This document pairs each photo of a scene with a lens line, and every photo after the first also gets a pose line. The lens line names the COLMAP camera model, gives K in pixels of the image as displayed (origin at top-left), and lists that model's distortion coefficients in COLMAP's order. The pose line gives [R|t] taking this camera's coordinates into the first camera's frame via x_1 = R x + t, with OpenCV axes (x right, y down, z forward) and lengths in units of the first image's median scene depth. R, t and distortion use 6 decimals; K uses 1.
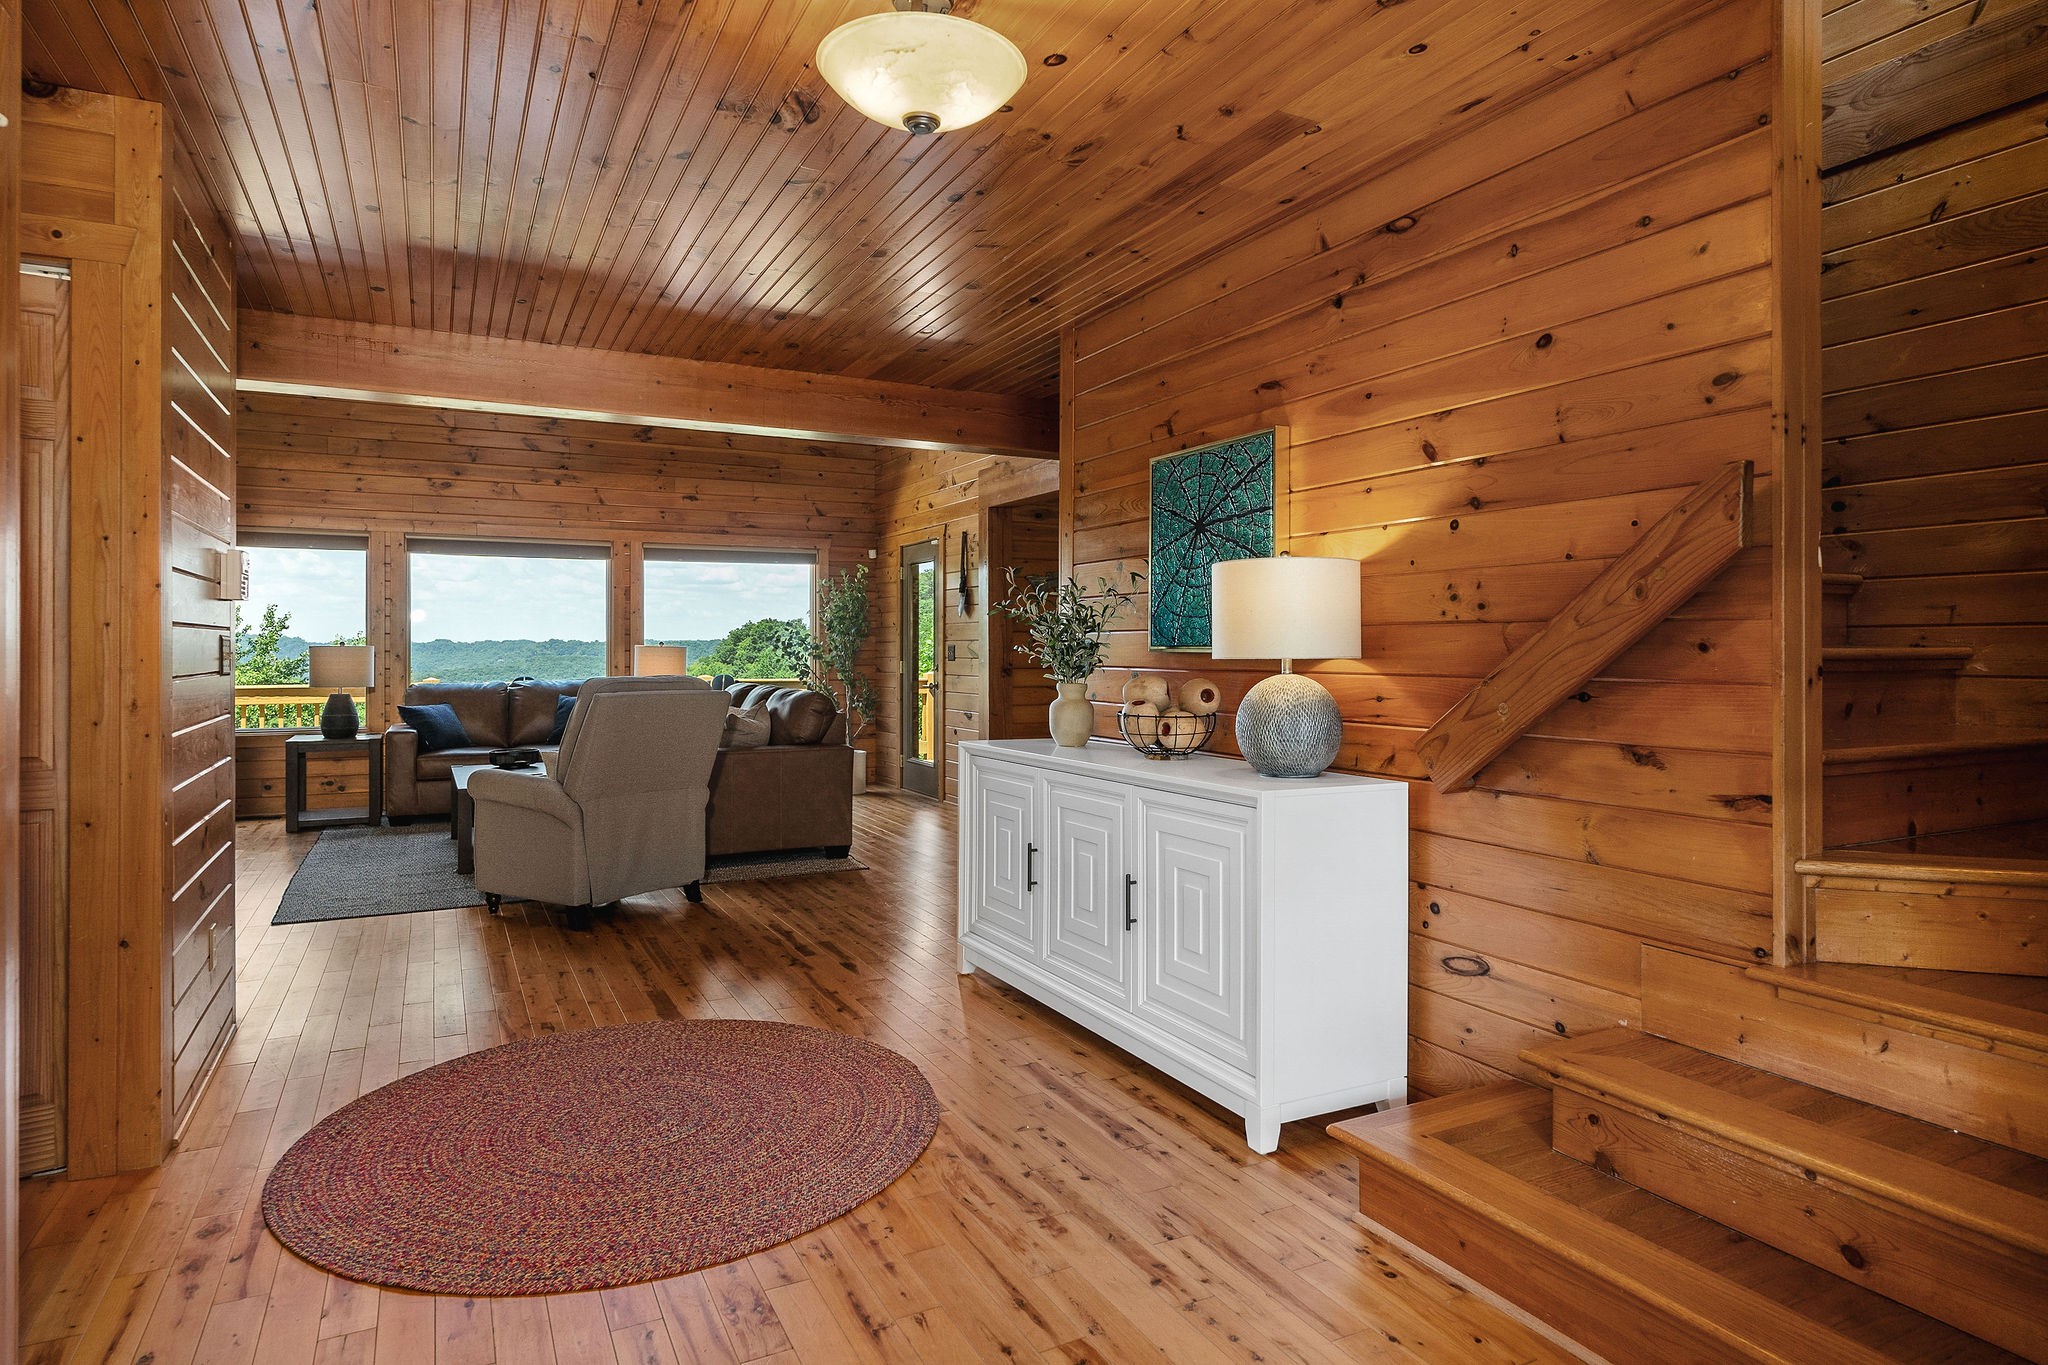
lens RADIAL K [[1153.0, 0, 1018.3], [0, 1153.0, 647.7], [0, 0, 1]] dist [-0.002593, -0.000414]
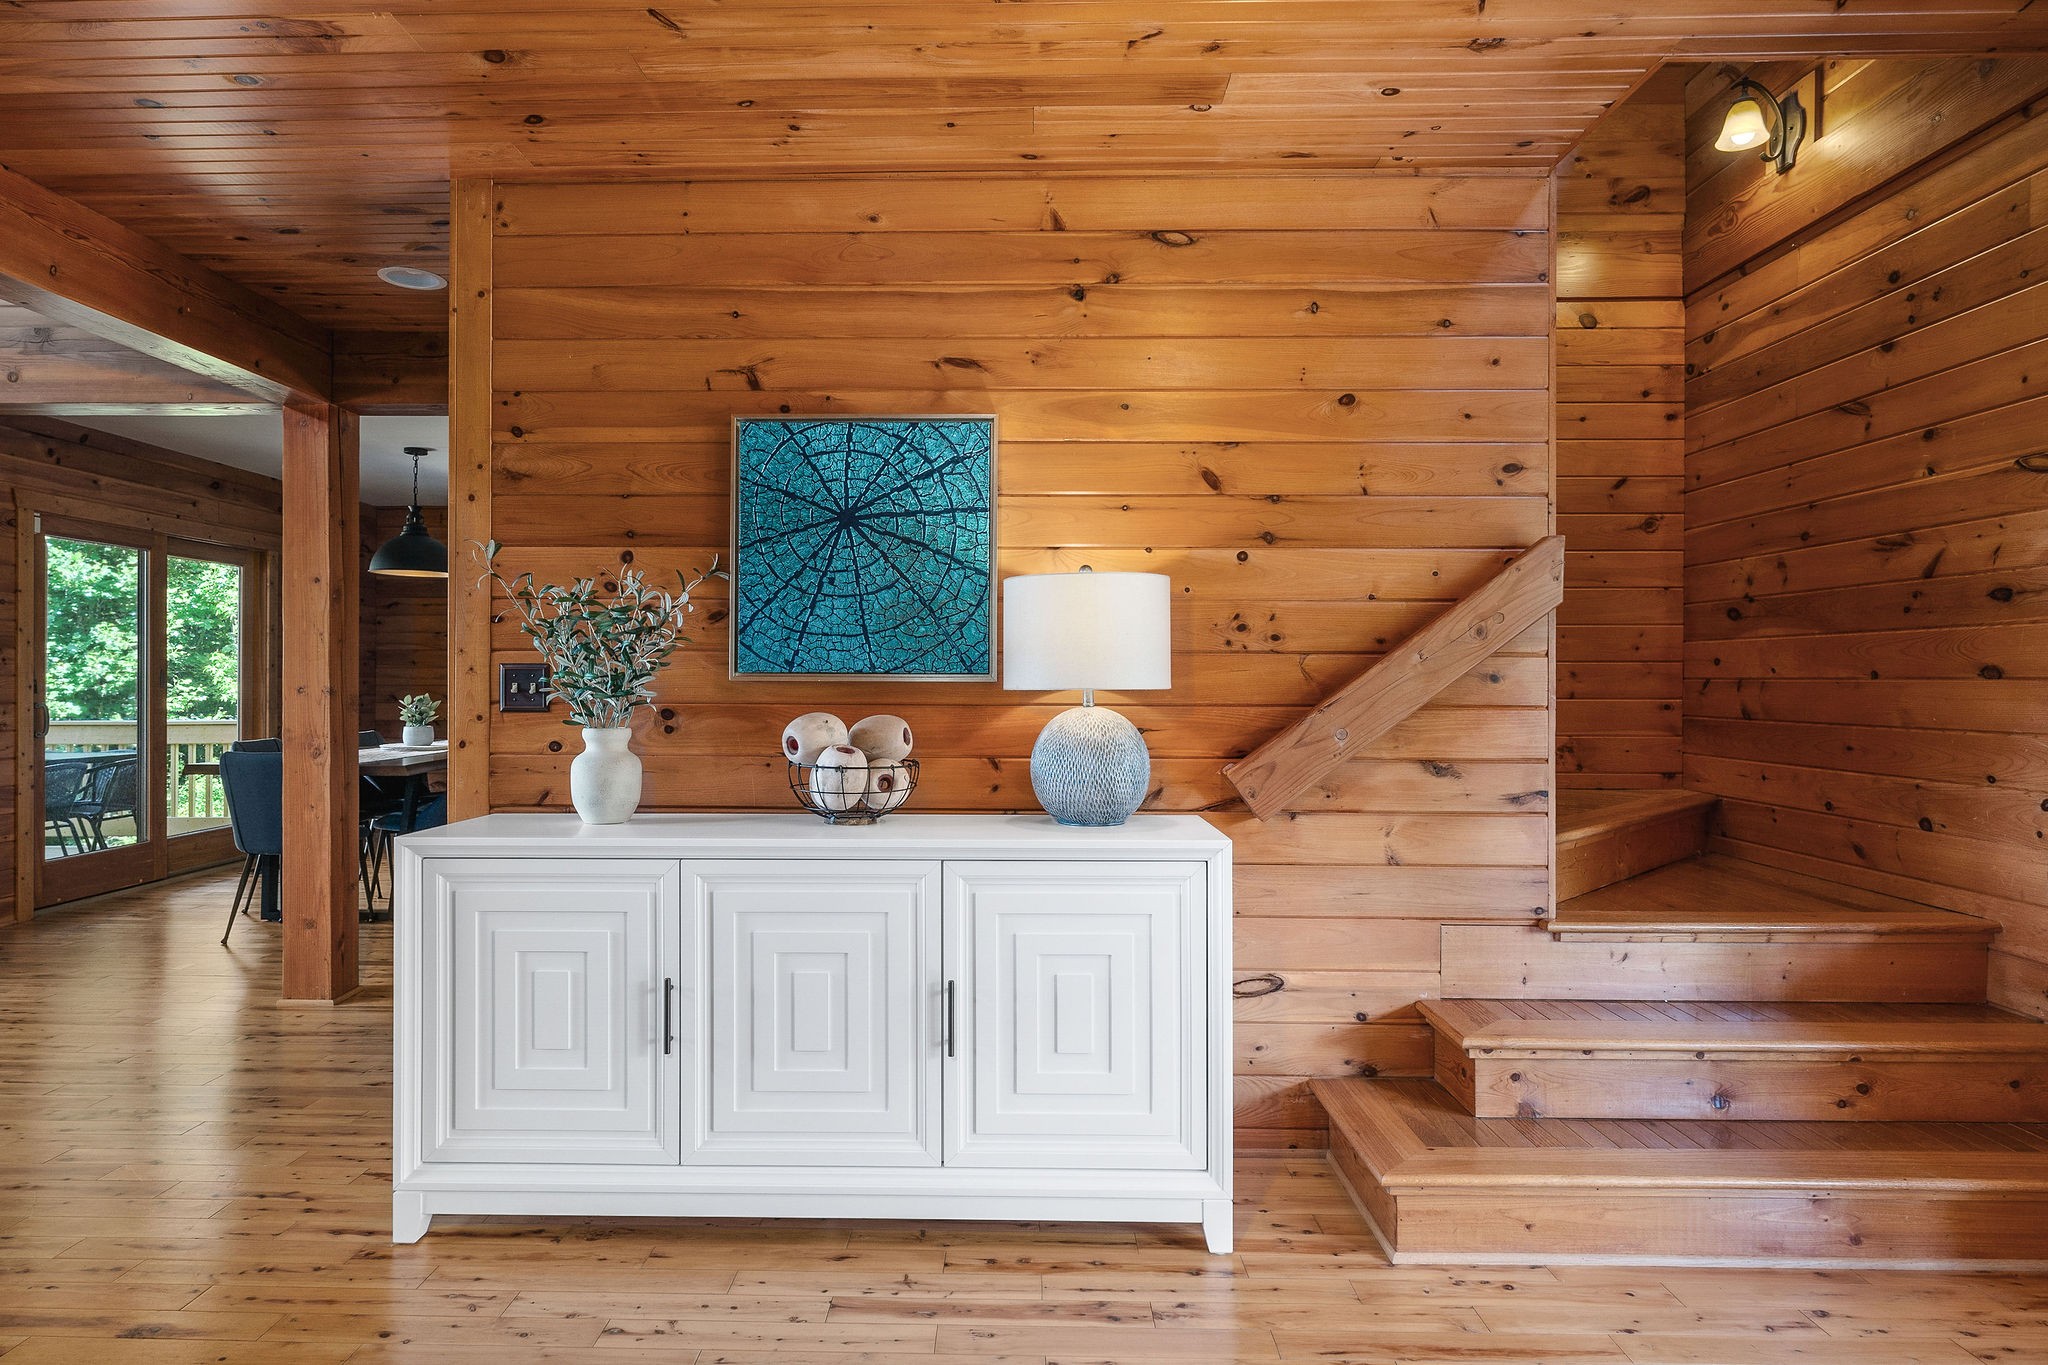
lens RADIAL K [[1153.0, 0, 1005.6], [0, 1153.0, 677.2], [0, 0, 1]] dist [-0.002593, -0.000414]
pose [[0.473870, 0.000948, 0.880594, -0.631100], [-0.004763, 0.999988, 0.001486, -0.000539], [-0.880582, -0.004898, 0.473869, 0.719494]]
